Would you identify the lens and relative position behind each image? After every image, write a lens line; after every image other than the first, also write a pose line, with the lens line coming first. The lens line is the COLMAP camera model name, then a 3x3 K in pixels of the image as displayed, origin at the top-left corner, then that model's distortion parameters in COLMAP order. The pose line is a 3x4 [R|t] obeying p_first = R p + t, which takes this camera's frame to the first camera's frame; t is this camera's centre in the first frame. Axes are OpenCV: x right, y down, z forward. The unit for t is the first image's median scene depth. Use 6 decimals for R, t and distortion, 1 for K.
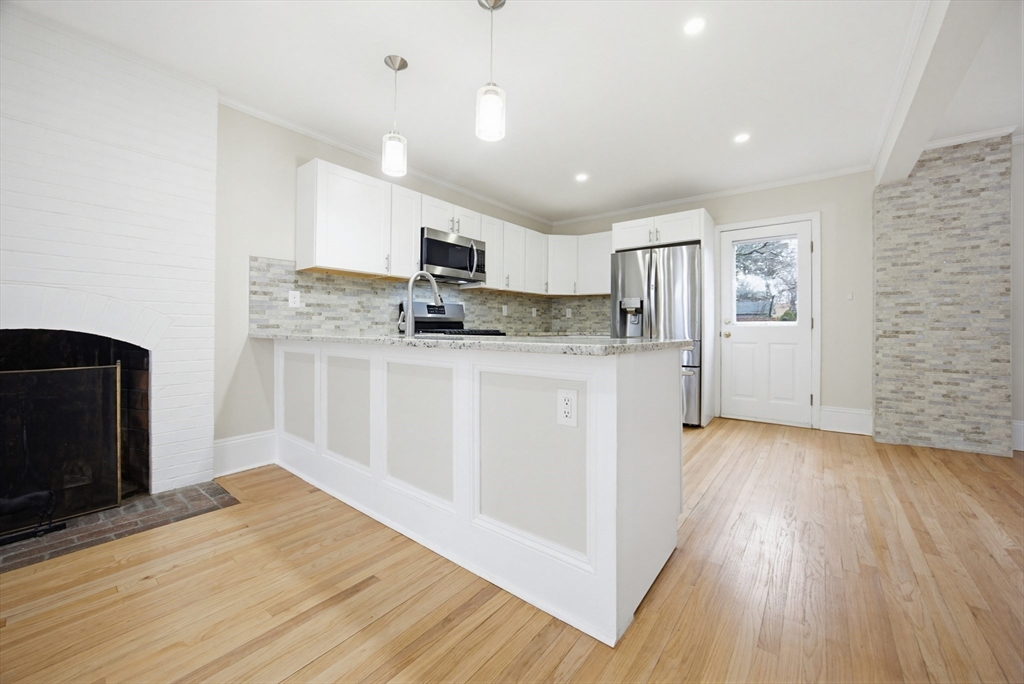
lens RADIAL K [[398.1, 0, 518.8], [0, 398.1, 326.7], [0, 0, 1]] dist [-0.029921, 0.009347]
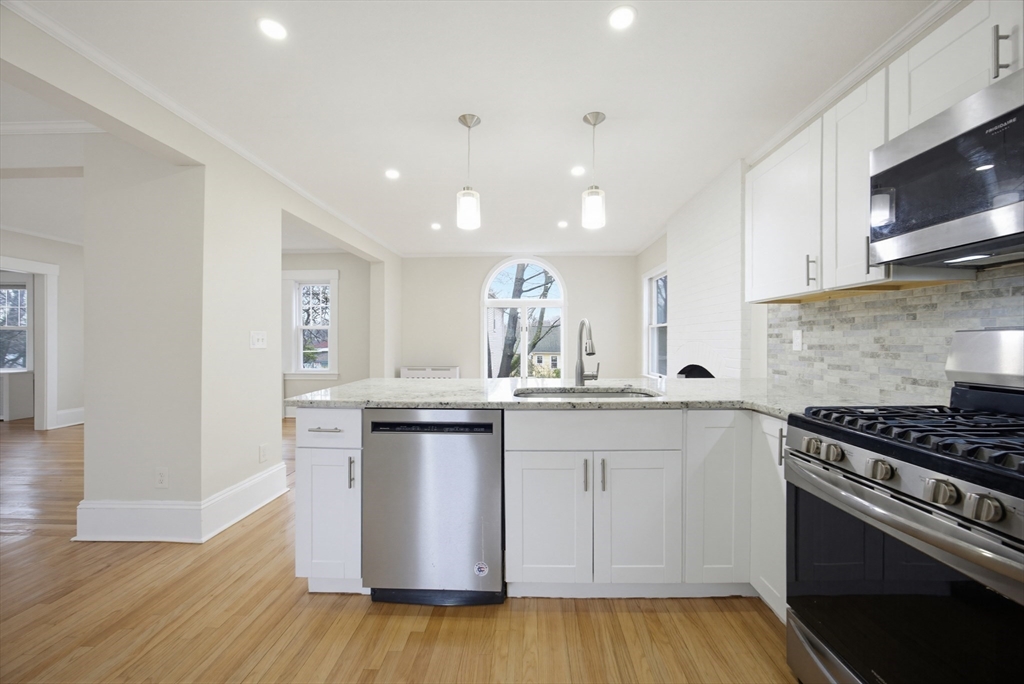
lens RADIAL K [[393.1, 0, 525.2], [0, 393.1, 345.2], [0, 0, 1]] dist [-0.031316, 0.008314]
pose [[-0.802027, 0.002523, -0.597282, 0.319042], [-0.002120, 0.999973, 0.007070, -0.061213], [0.597284, 0.006937, -0.802000, 1.234672]]
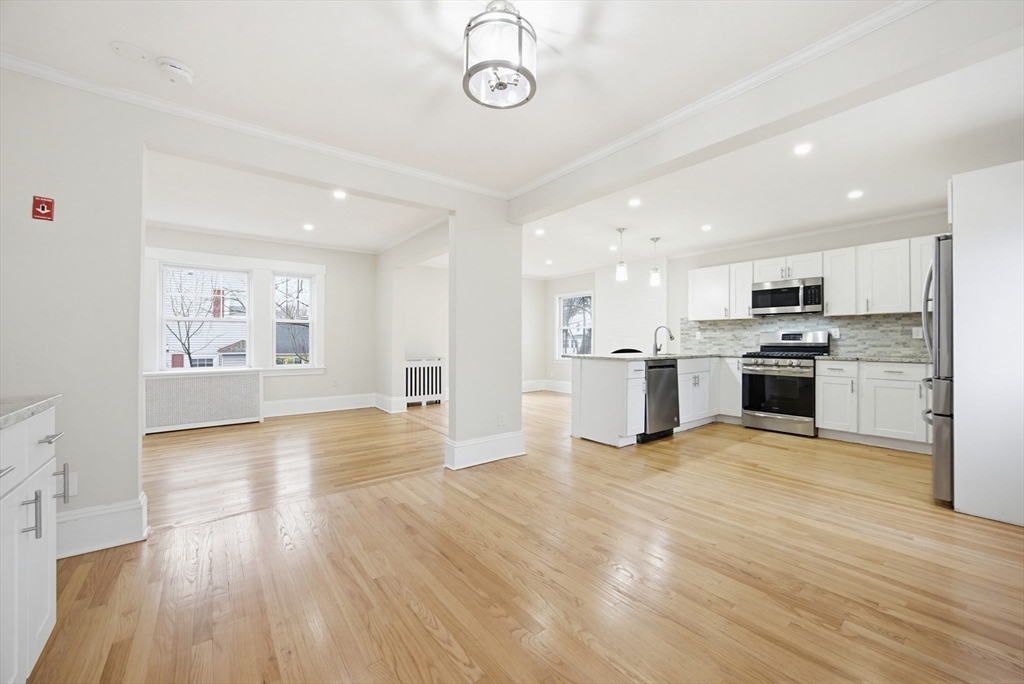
lens RADIAL K [[399.6, 0, 525.0], [0, 399.6, 342.8], [0, 0, 1]] dist [-0.032346, 0.015883]
pose [[-0.239417, -0.001573, -0.970916, 1.596541], [-0.000039, 0.999999, -0.001611, -0.027518], [0.970917, -0.000348, -0.239417, 0.586421]]
